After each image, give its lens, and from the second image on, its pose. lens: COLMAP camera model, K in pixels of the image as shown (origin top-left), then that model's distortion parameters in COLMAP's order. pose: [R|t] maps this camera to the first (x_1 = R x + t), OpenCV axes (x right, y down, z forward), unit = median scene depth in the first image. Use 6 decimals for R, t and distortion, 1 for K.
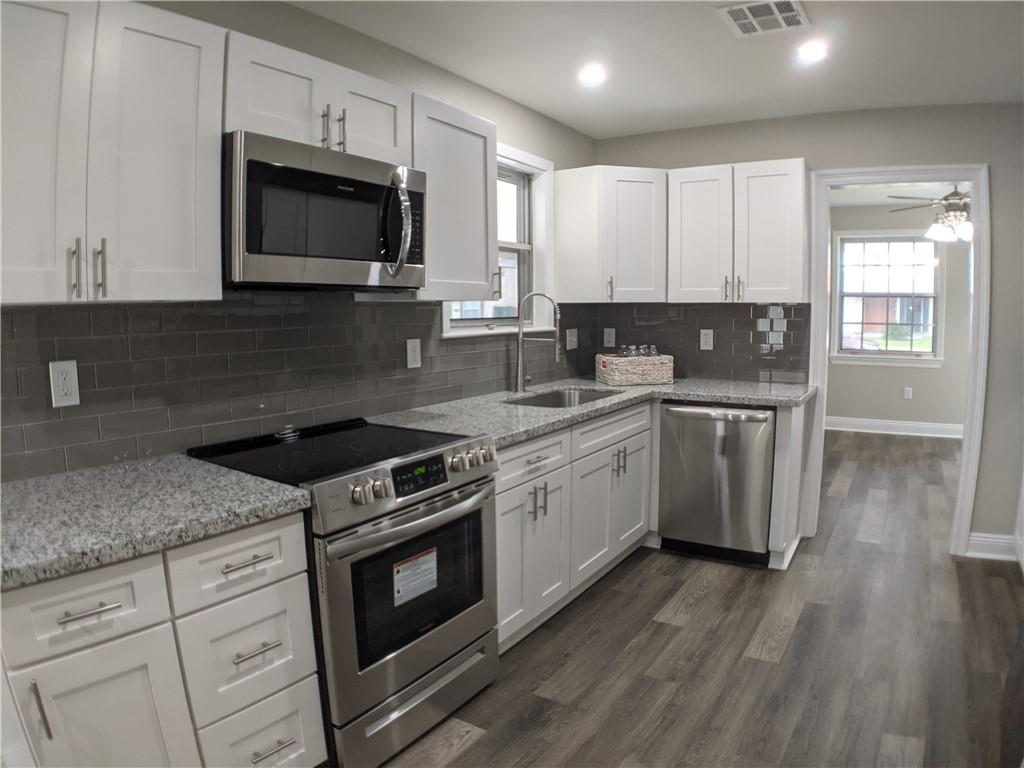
lens RADIAL K [[653.5, 0, 511.9], [0, 653.5, 360.8], [0, 0, 1]] dist [-0.180106, 0.005902]
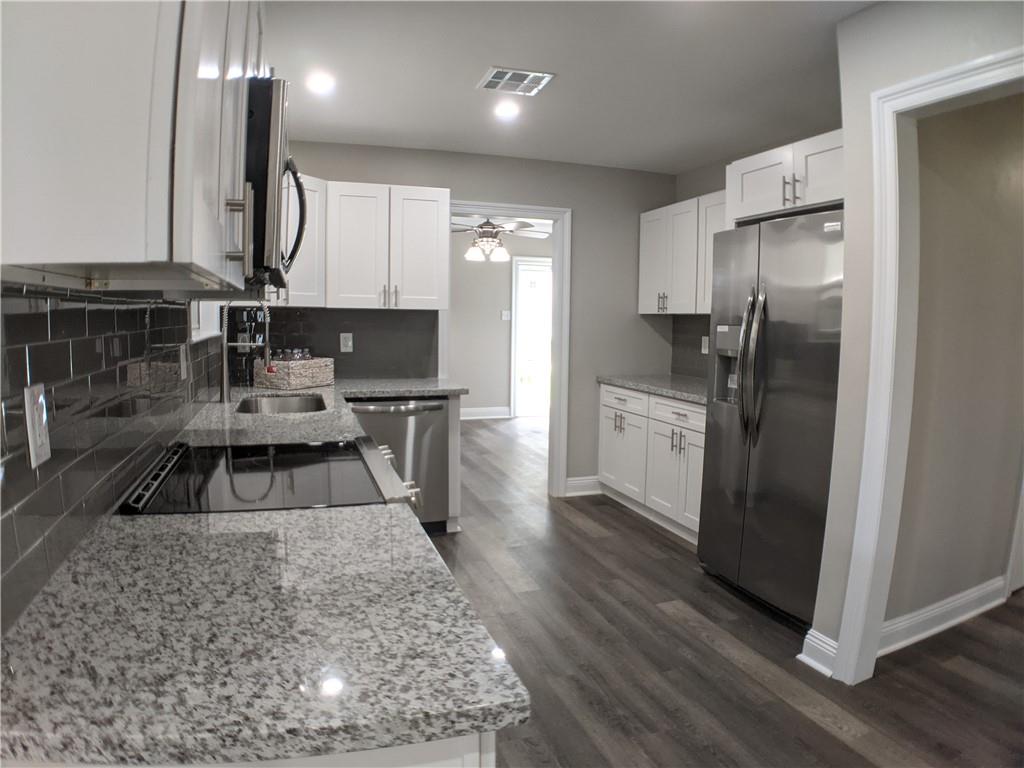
lens RADIAL K [[646.4, 0, 512.0], [0, 646.4, 384.0], [0, 0, 1]] dist [-0.173687, 0.004773]
pose [[0.604671, -0.060992, 0.794137, -0.459782], [0.039393, 0.998134, 0.046665, -0.002881], [-0.795501, 0.003067, 0.605945, 0.152454]]
